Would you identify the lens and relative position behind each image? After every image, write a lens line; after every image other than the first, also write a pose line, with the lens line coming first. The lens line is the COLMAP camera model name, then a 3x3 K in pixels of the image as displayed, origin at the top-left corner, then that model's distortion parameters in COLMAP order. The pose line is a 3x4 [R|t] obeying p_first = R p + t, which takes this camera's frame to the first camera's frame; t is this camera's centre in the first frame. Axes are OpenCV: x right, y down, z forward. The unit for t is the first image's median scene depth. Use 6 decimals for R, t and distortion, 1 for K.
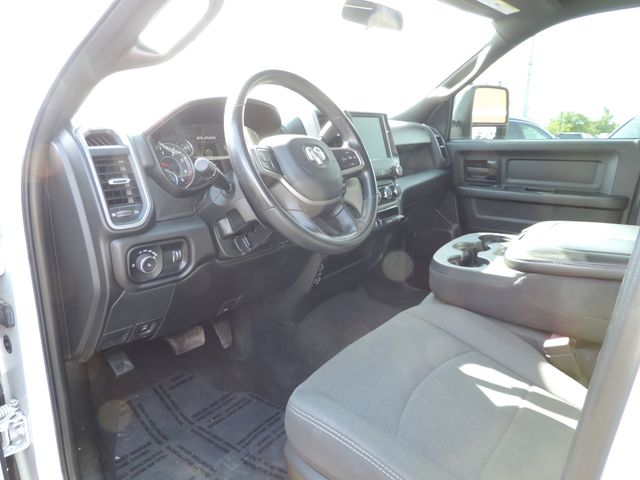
lens RADIAL K [[448.3, 0, 320.0], [0, 448.3, 240.0], [0, 0, 1]] dist [-0.029636, 0.000611]
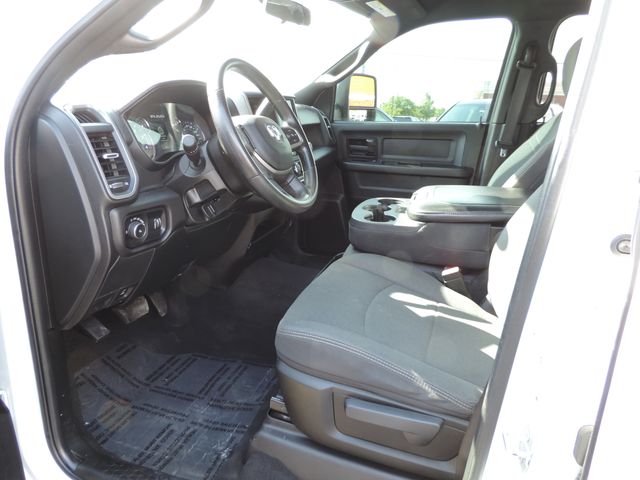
lens RADIAL K [[444.4, 0, 320.0], [0, 444.4, 240.0], [0, 0, 1]] dist [-0.051816, -0.000082]
pose [[0.947034, -0.067871, 0.313880, -0.252186], [0.053993, 0.997149, 0.052708, 0.037048], [-0.316563, -0.032969, 0.947999, -0.154606]]
